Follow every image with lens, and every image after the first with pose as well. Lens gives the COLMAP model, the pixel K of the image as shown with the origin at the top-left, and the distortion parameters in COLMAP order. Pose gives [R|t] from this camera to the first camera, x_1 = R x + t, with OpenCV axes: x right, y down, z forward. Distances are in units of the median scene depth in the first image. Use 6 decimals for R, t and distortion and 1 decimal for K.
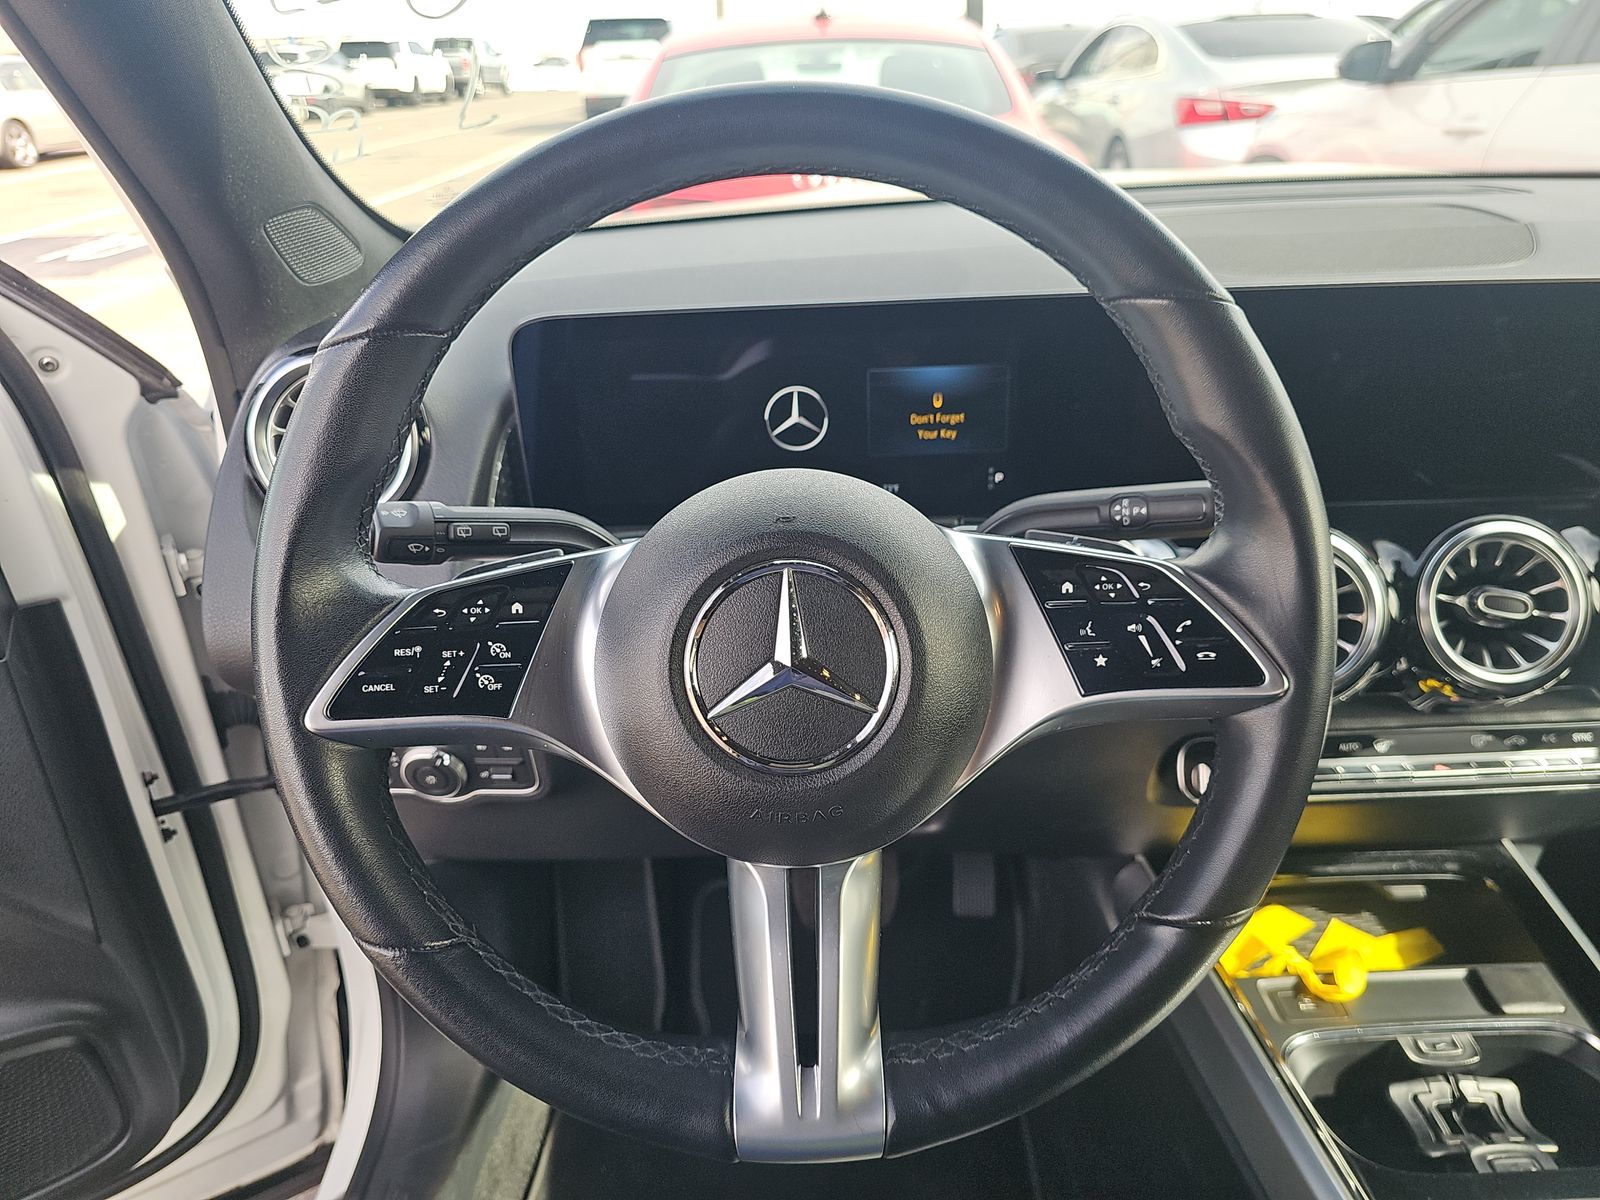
lens RADIAL K [[1086.8, 0, 800.0], [0, 1086.8, 609.0], [0, 0, 1]] dist [0.049707, -0.044627]
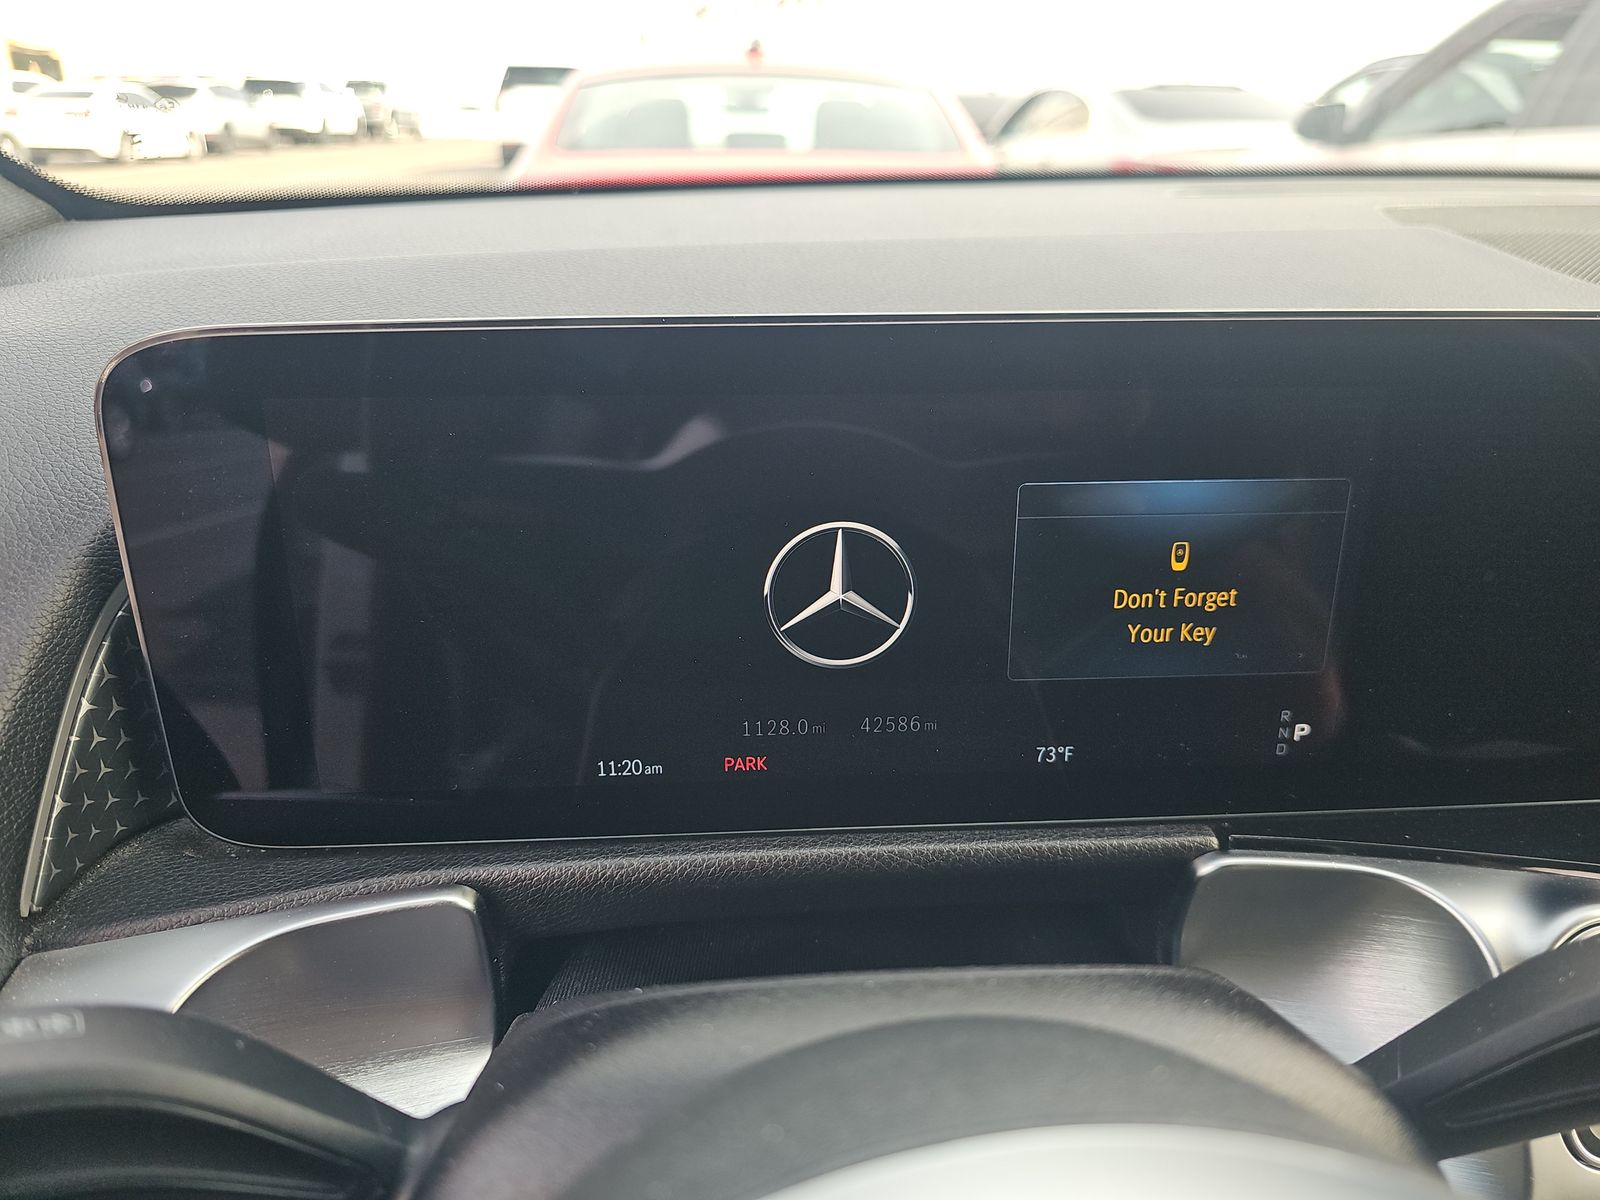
lens RADIAL K [[1086.8, 0, 800.2], [0, 1086.8, 597.1], [0, 0, 1]] dist [0.049707, -0.044627]
pose [[0.997003, 0.009200, 0.076818, -0.049115], [-0.004704, 0.998276, -0.058509, -0.147891], [-0.077224, 0.057972, 0.995327, 0.583829]]
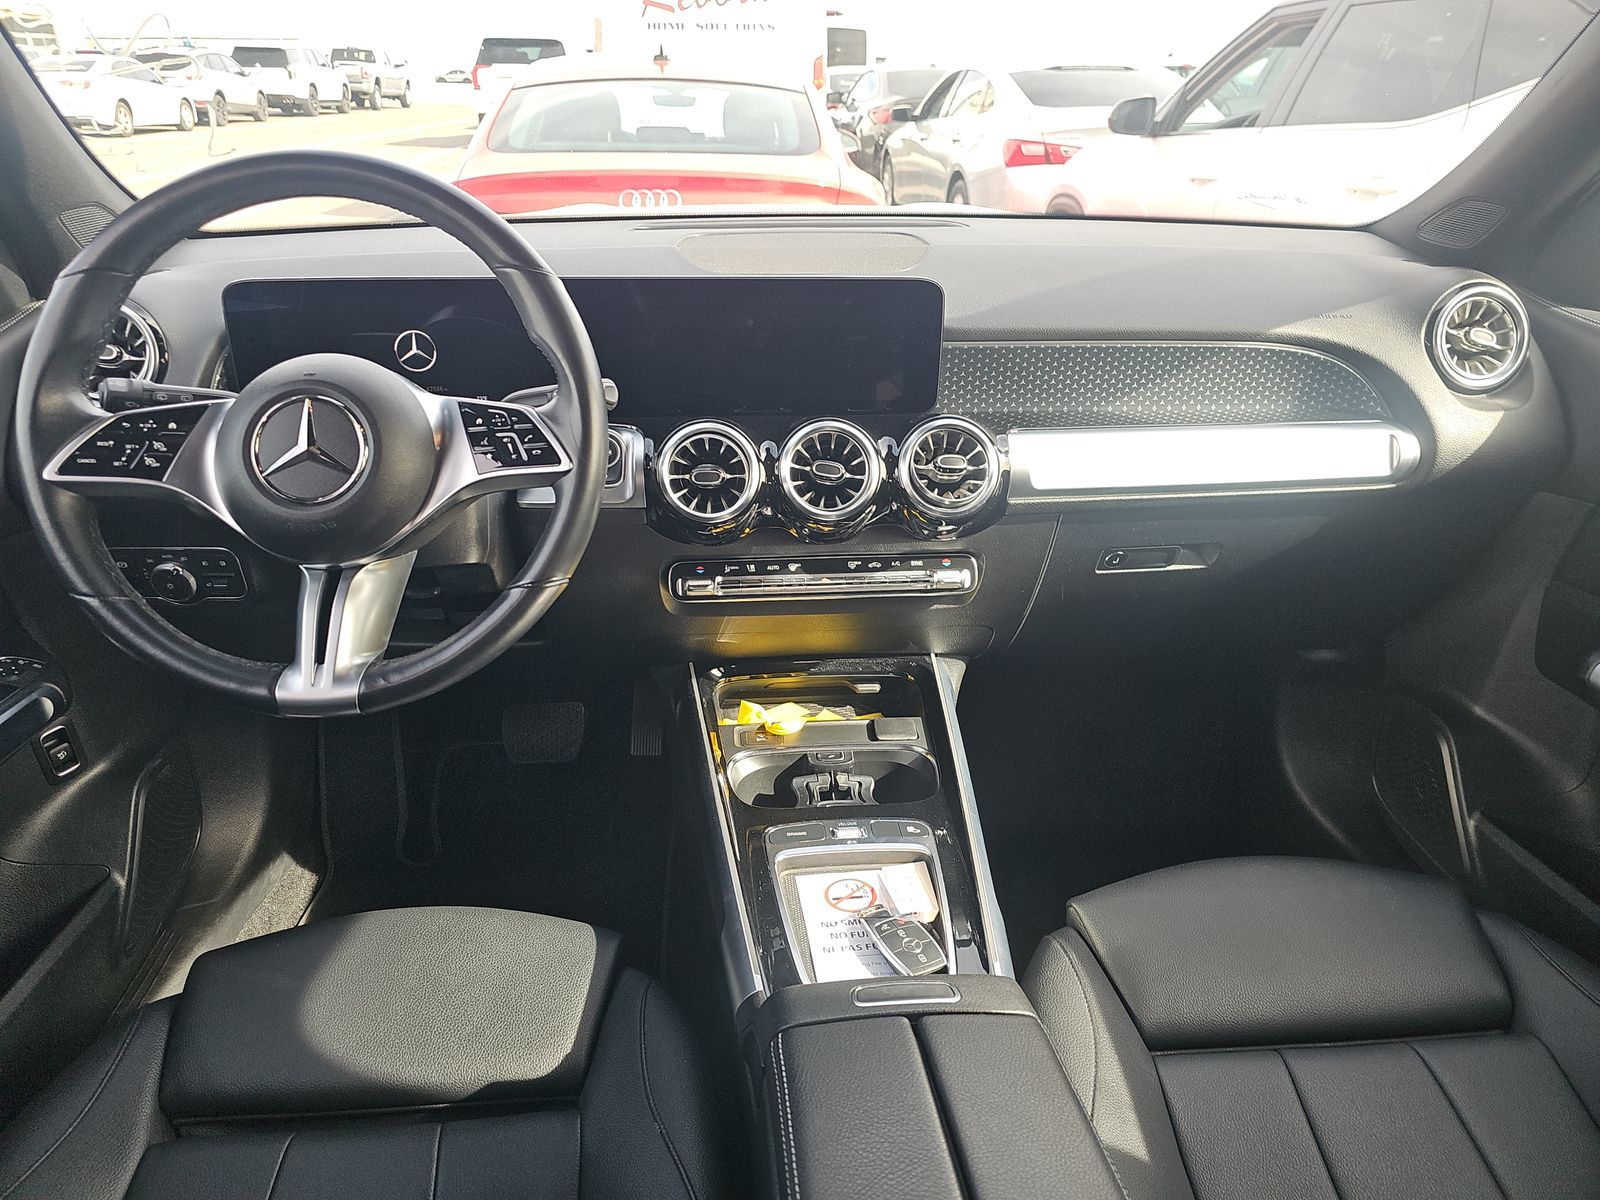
lens RADIAL K [[1086.8, 0, 793.9], [0, 1086.8, 601.0], [0, 0, 1]] dist [0.049707, -0.044627]
pose [[0.997172, 0.008873, 0.074630, 0.418678], [-0.007095, 0.999685, -0.024063, 0.214571], [-0.074820, 0.023465, 0.996921, -0.589679]]
